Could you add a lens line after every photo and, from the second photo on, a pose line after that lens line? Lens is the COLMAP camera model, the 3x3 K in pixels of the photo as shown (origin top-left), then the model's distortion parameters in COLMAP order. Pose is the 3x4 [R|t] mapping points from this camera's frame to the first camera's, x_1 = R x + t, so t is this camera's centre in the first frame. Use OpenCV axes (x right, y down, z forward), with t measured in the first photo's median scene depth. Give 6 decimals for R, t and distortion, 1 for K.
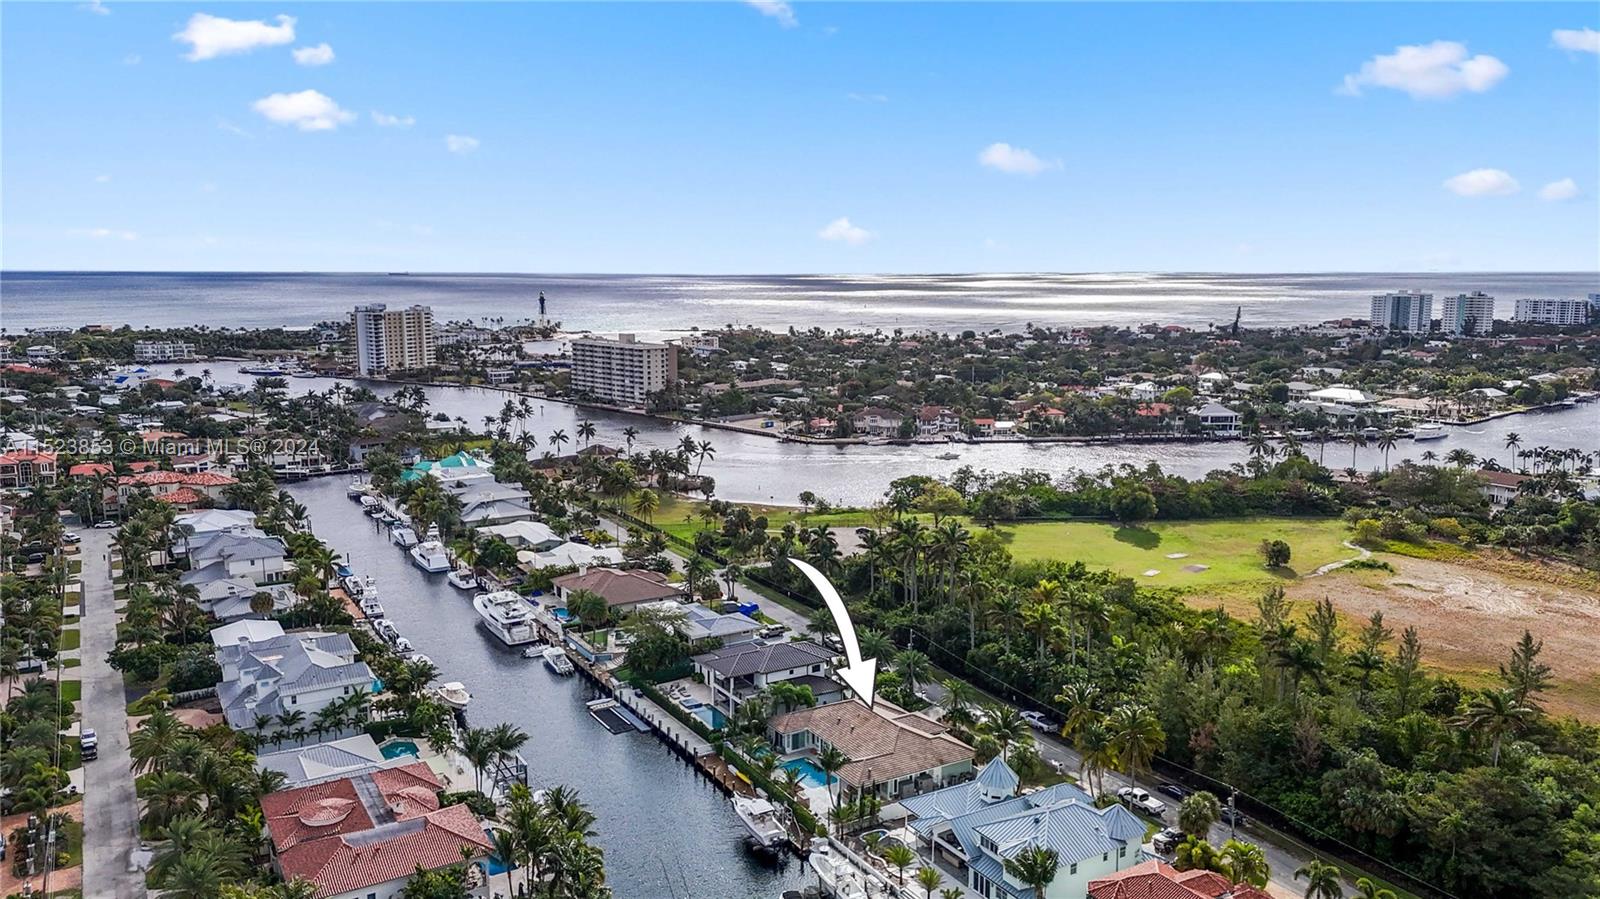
lens RADIAL K [[1169.8, 0, 803.6], [0, 1169.8, 444.0], [0, 0, 1]] dist [0.075203, -0.070578]
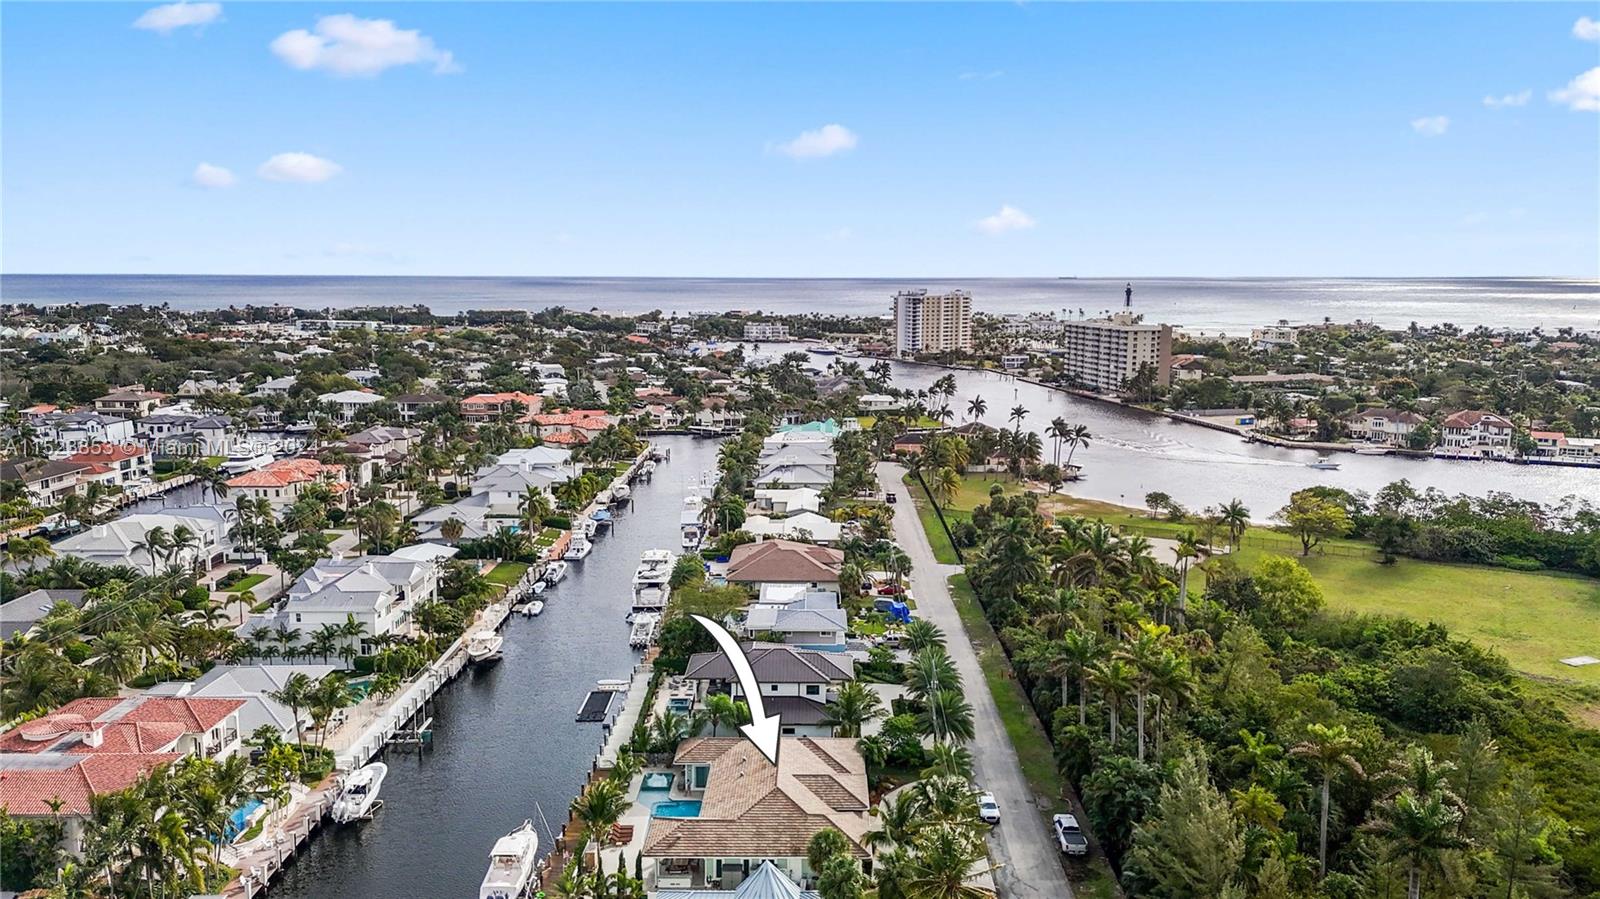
lens RADIAL K [[1169.8, 0, 797.1], [0, 1169.8, 445.4], [0, 0, 1]] dist [0.075203, -0.070578]
pose [[0.854275, 0.078506, -0.513859, 0.136700], [-0.079413, 0.996636, 0.020243, 0.008895], [0.513719, 0.023514, 0.857636, 0.132554]]
